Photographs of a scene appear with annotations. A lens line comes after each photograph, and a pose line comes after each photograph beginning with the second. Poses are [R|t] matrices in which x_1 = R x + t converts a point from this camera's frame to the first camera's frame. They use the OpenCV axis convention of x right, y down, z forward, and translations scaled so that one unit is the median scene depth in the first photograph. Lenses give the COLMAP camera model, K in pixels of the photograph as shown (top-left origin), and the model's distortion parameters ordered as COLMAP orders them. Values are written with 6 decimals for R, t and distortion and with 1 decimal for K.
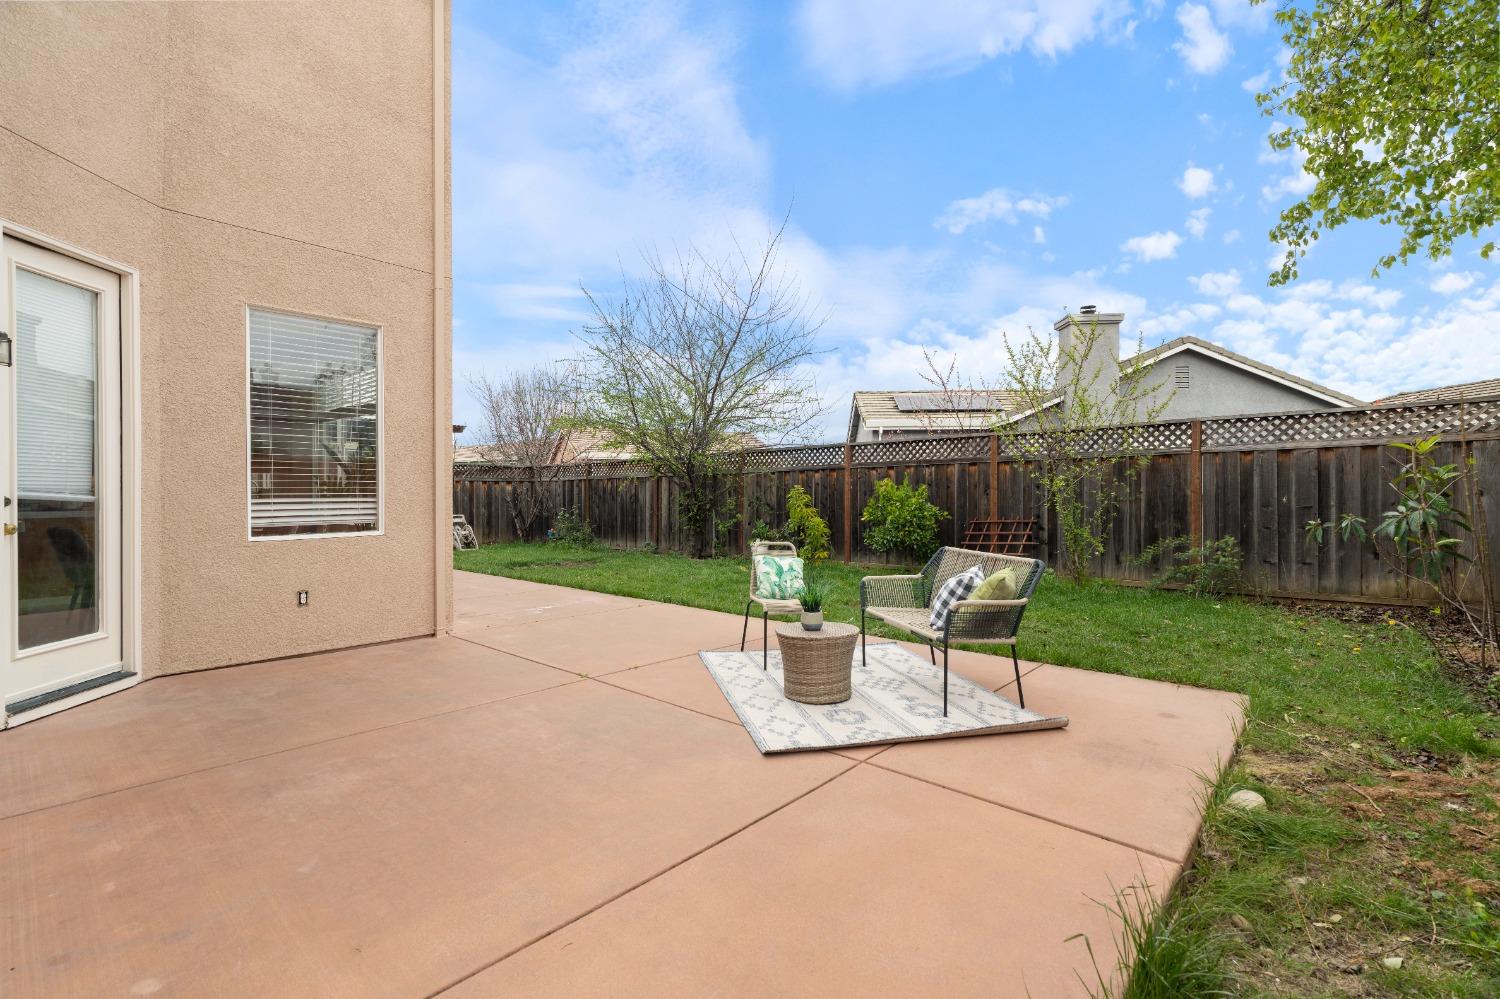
lens RADIAL K [[679.8, 0, 744.9], [0, 679.8, 501.7], [0, 0, 1]] dist [-0.001087, 0.000325]
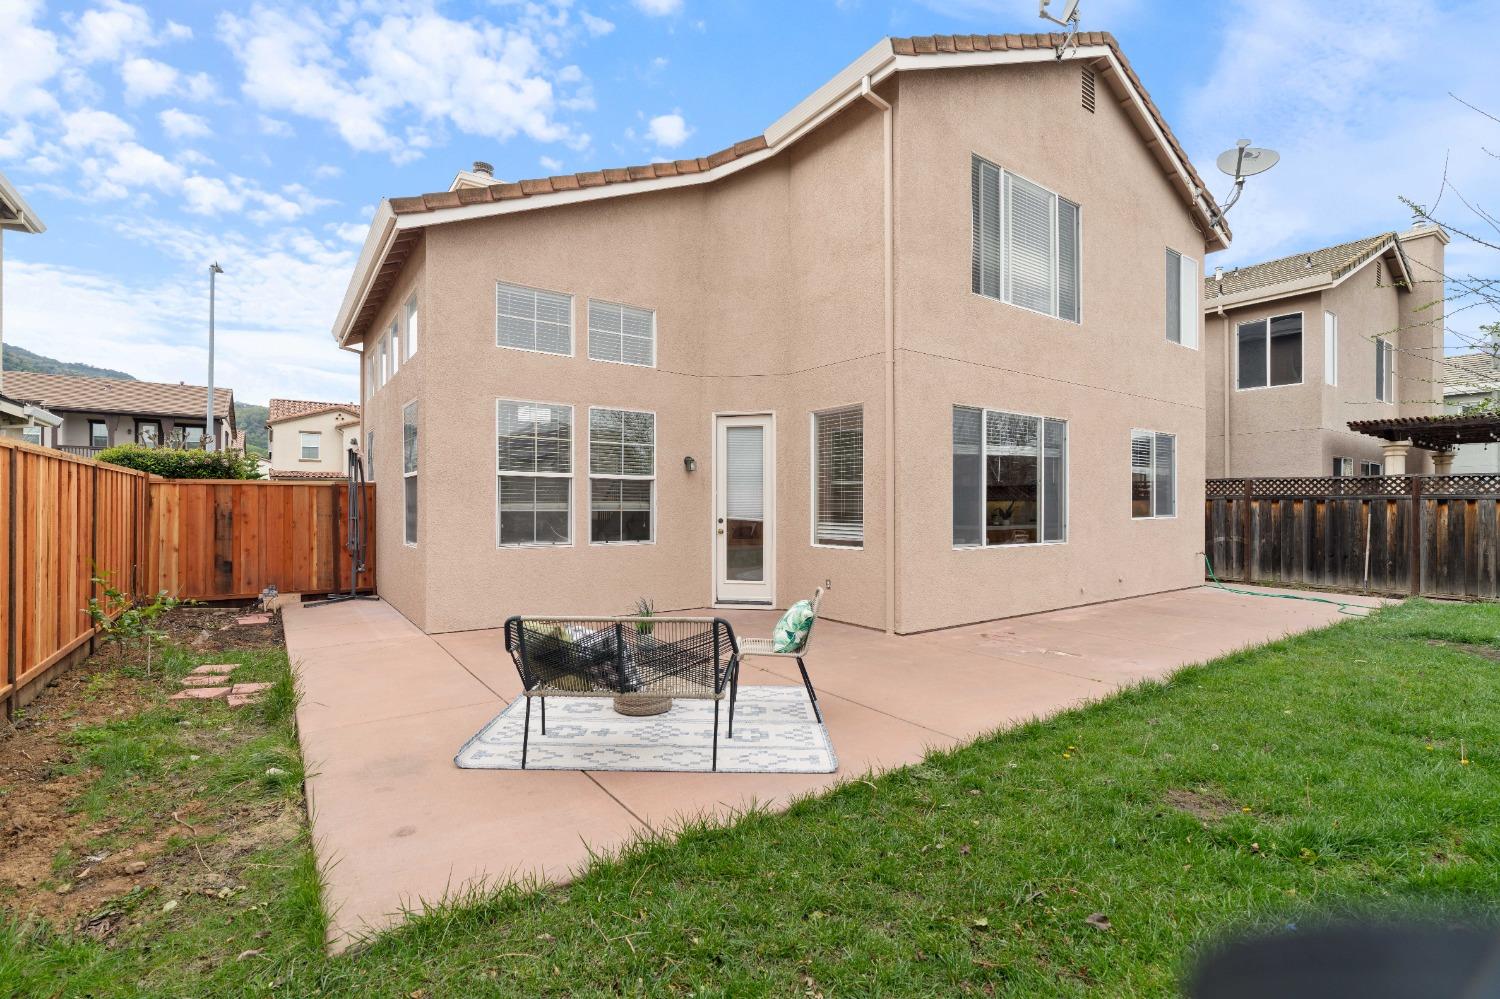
lens RADIAL K [[679.8, 0, 744.9], [0, 679.8, 501.7], [0, 0, 1]] dist [-0.001087, 0.000325]
pose [[-0.232840, 0.000510, -0.972515, 1.238569], [-0.015123, 0.999877, 0.004145, -0.074570], [0.972398, 0.015673, -0.232803, 1.492172]]
